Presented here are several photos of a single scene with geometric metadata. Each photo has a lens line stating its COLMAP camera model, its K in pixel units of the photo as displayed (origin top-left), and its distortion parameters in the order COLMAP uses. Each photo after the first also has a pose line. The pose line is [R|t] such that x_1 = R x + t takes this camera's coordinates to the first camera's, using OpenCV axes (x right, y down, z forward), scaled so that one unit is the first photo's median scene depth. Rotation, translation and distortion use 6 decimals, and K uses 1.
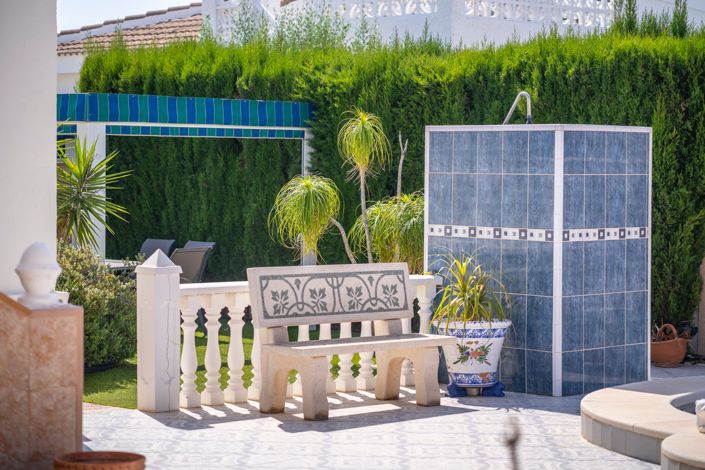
lens RADIAL K [[1836.0, 0, 353.1], [0, 1836.0, 234.9], [0, 0, 1]] dist [0.089750, 0.000000]
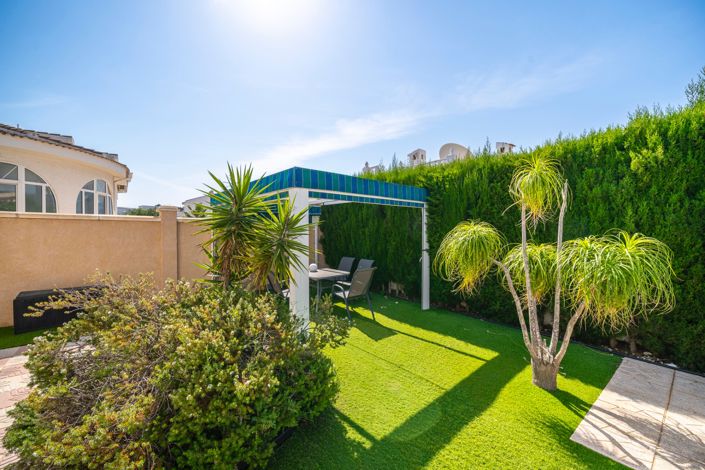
lens RADIAL K [[282.1, 0, 350.5], [0, 282.1, 240.6], [0, 0, 1]] dist [0.003745, 0.000085]
pose [[0.994457, -0.007754, -0.104854, -0.071207], [0.007257, 0.999961, -0.005123, -0.017793], [0.104889, 0.004334, 0.994474, 0.703615]]
